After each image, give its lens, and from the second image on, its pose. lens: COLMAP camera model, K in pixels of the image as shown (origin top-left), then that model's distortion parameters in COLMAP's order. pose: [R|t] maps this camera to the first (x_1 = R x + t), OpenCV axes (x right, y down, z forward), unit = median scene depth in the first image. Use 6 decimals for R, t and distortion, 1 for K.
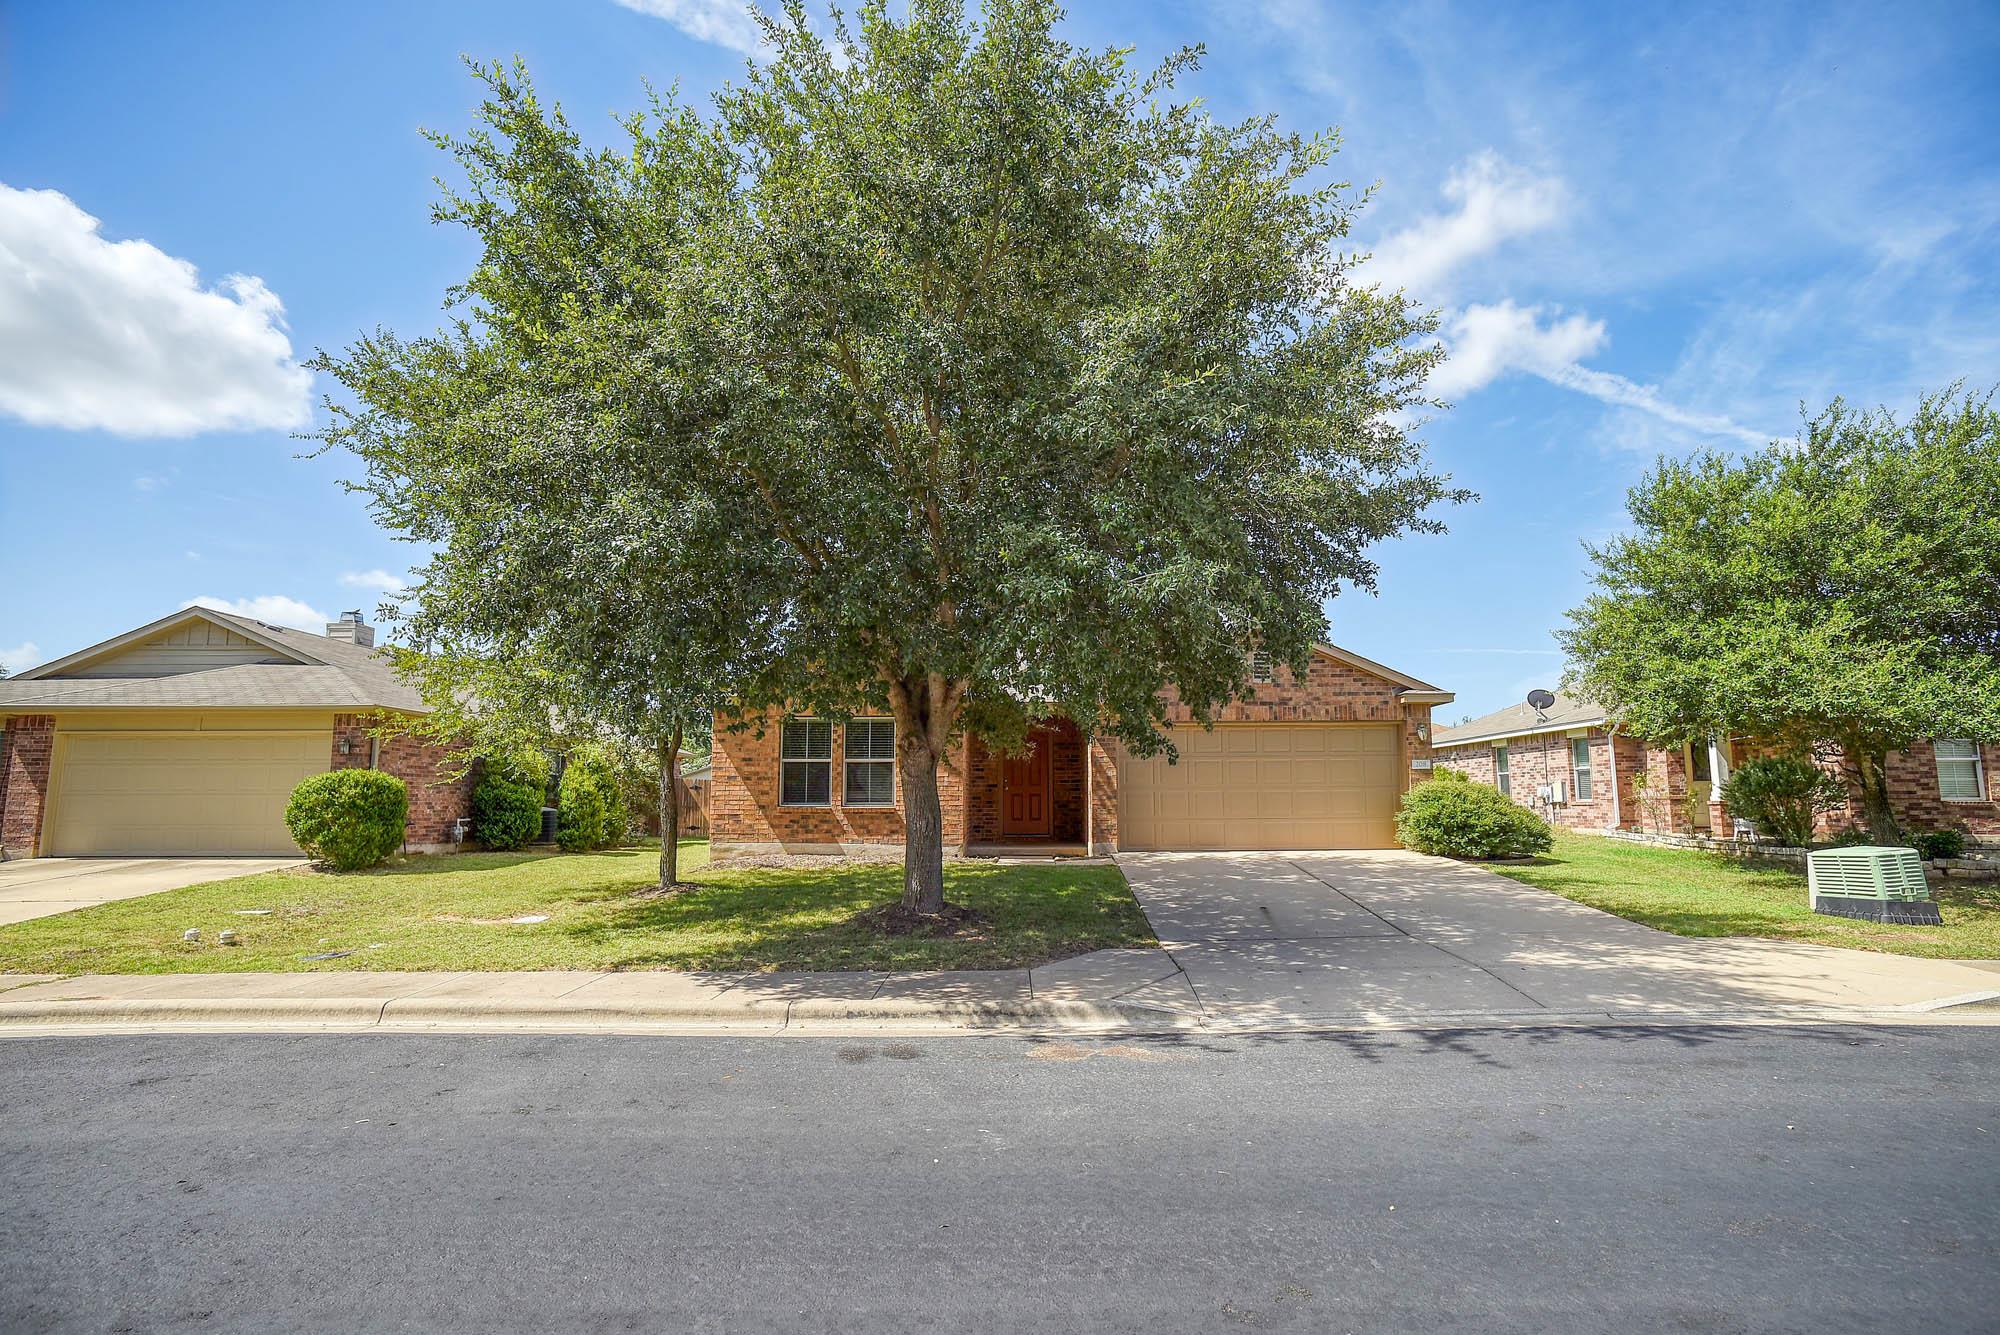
lens RADIAL K [[1019.6, 0, 1003.5], [0, 1019.6, 660.4], [0, 0, 1]] dist [-0.027842, 0.003459]
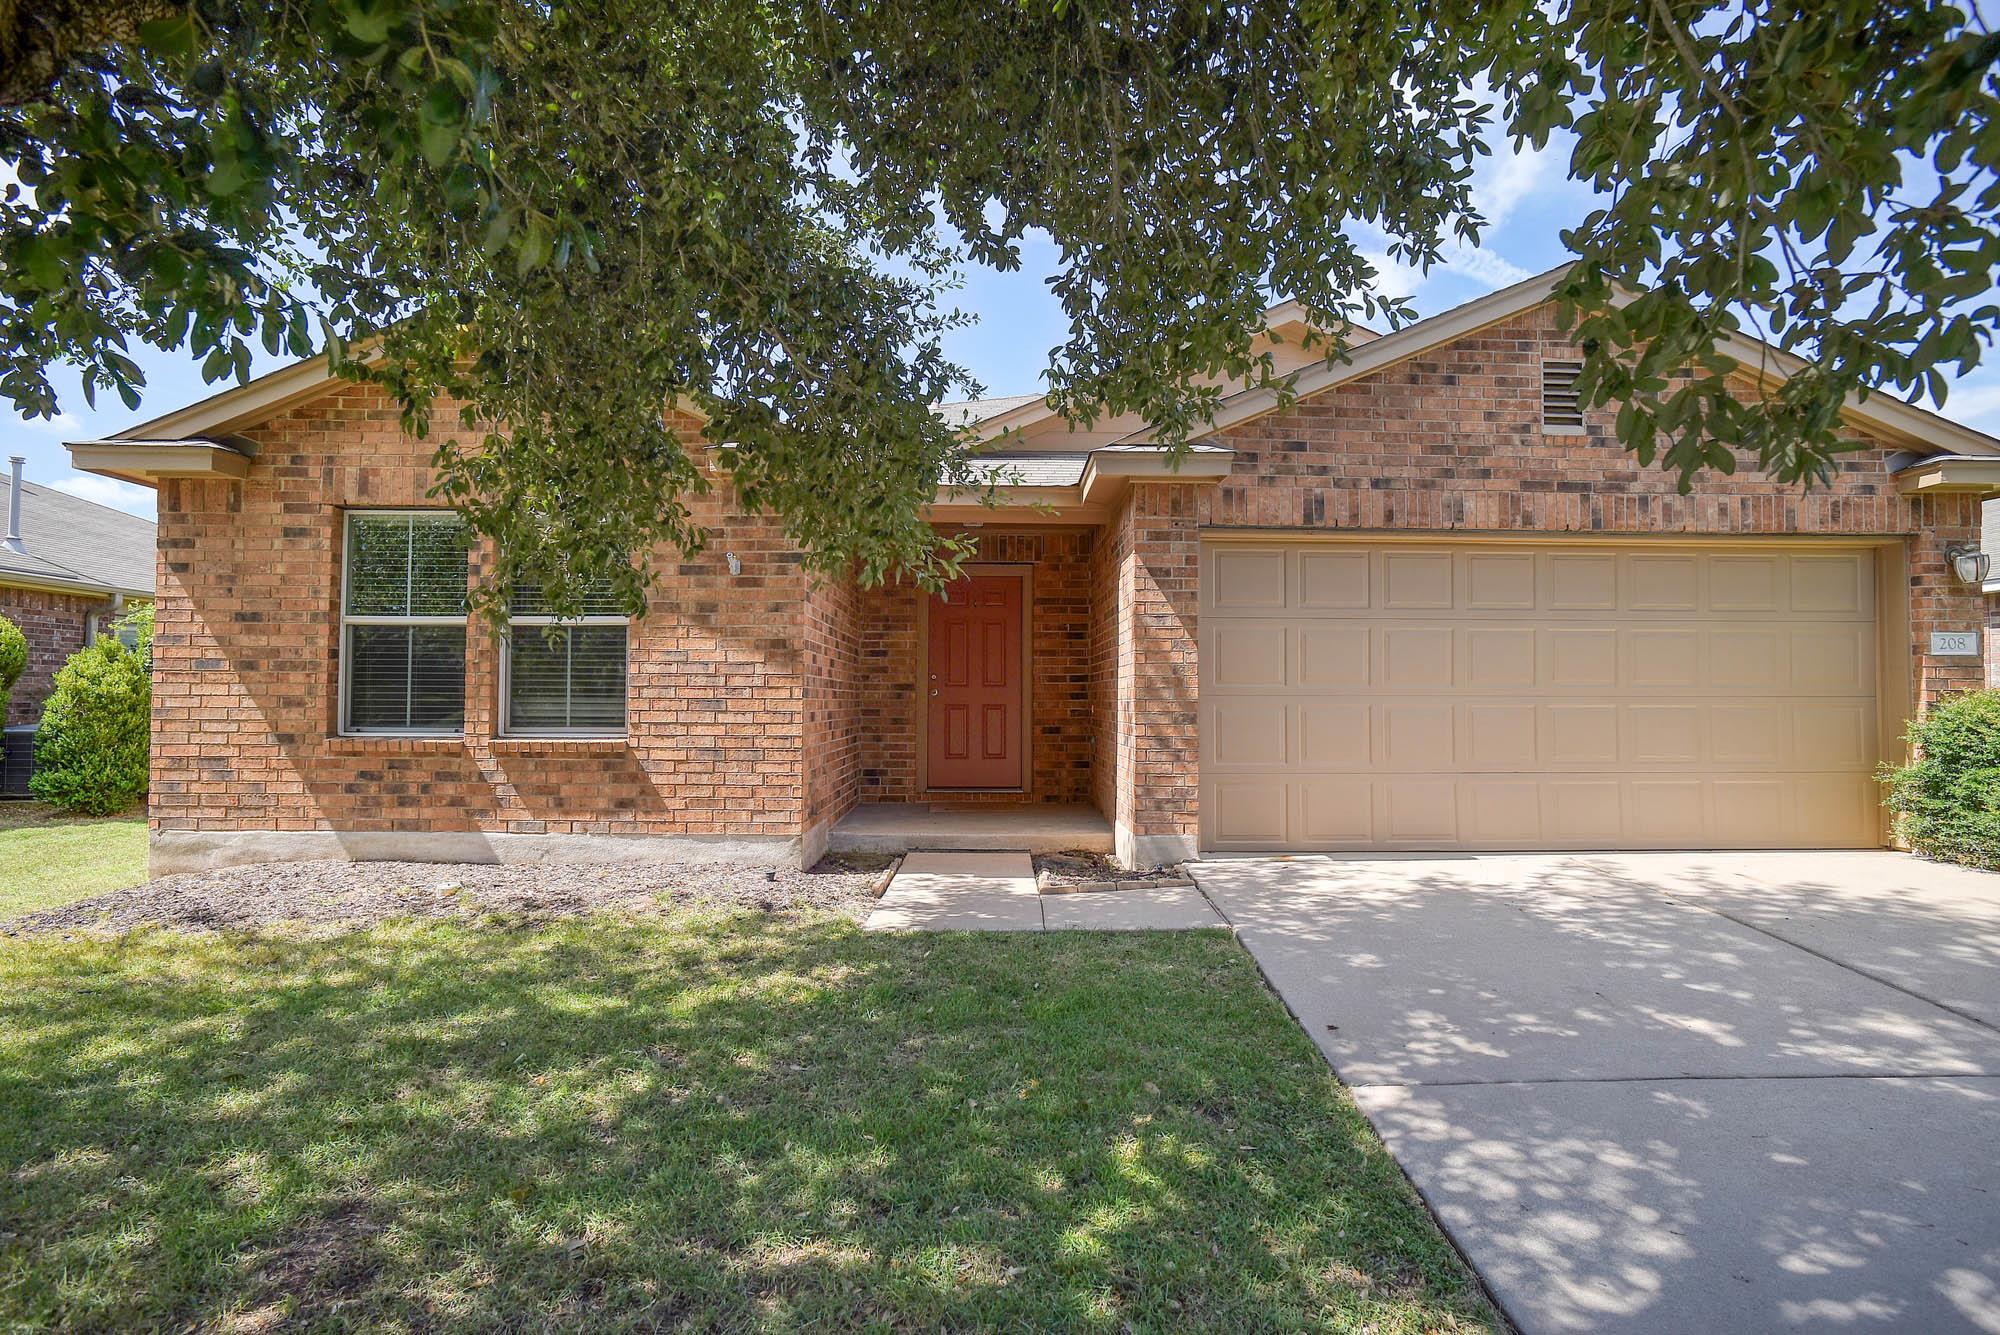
lens RADIAL K [[1019.6, 0, 1000.8], [0, 1019.6, 677.4], [0, 0, 1]] dist [-0.027842, 0.003459]
pose [[0.999709, 0.007303, 0.022983, 0.026334], [-0.009847, 0.993590, 0.112611, 0.074573], [-0.022013, -0.112805, 0.993373, 0.611106]]
